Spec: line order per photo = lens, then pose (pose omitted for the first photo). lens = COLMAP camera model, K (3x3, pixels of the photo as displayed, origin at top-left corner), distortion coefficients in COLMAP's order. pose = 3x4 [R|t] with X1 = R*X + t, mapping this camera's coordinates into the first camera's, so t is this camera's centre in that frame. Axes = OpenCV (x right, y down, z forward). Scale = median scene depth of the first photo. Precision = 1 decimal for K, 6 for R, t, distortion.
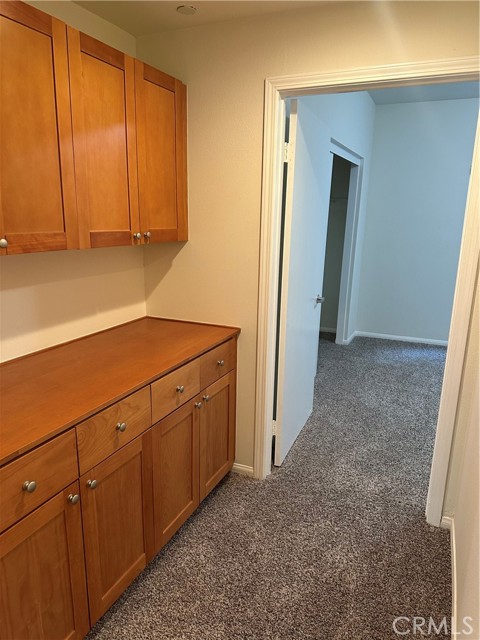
lens RADIAL K [[458.8, 0, 240.0], [0, 458.8, 320.0], [0, 0, 1]] dist [-0.003723, -0.003726]
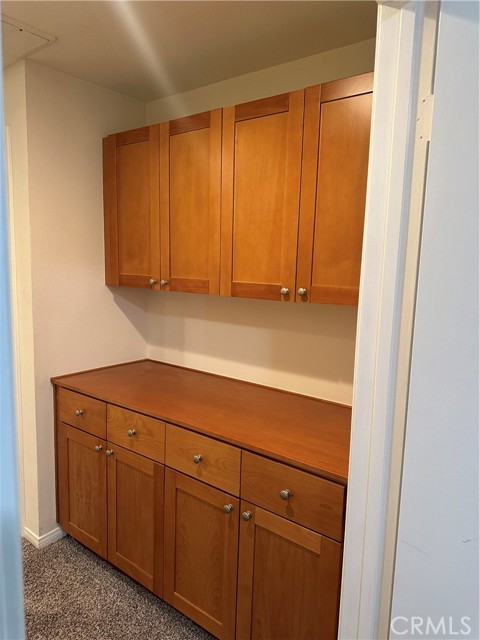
lens RADIAL K [[444.5, 0, 240.0], [0, 444.5, 320.0], [0, 0, 1]] dist [0.094770, -0.114549]
pose [[-0.246507, 0.098484, -0.964124, 0.703263], [-0.249274, 0.954909, 0.161277, -0.282520], [0.936534, 0.280087, -0.210842, 1.274119]]
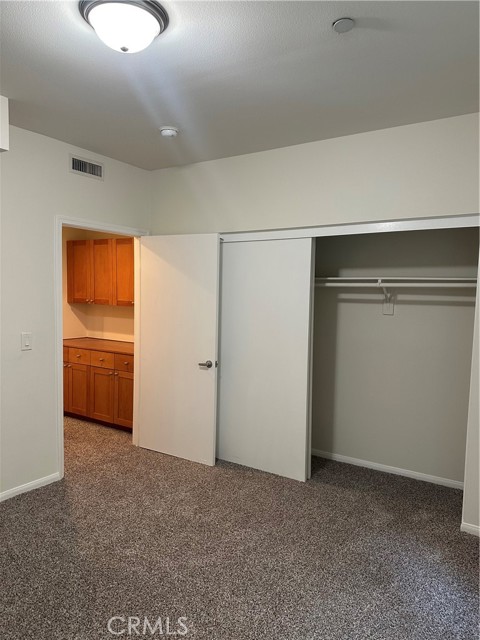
lens RADIAL K [[444.5, 0, 240.0], [0, 444.5, 320.0], [0, 0, 1]] dist [0.094770, -0.114549]
pose [[-0.159493, 0.048953, -0.985985, 2.398651], [-0.246034, 0.965283, 0.087724, -0.518251], [0.956049, 0.256577, -0.141911, 2.208923]]
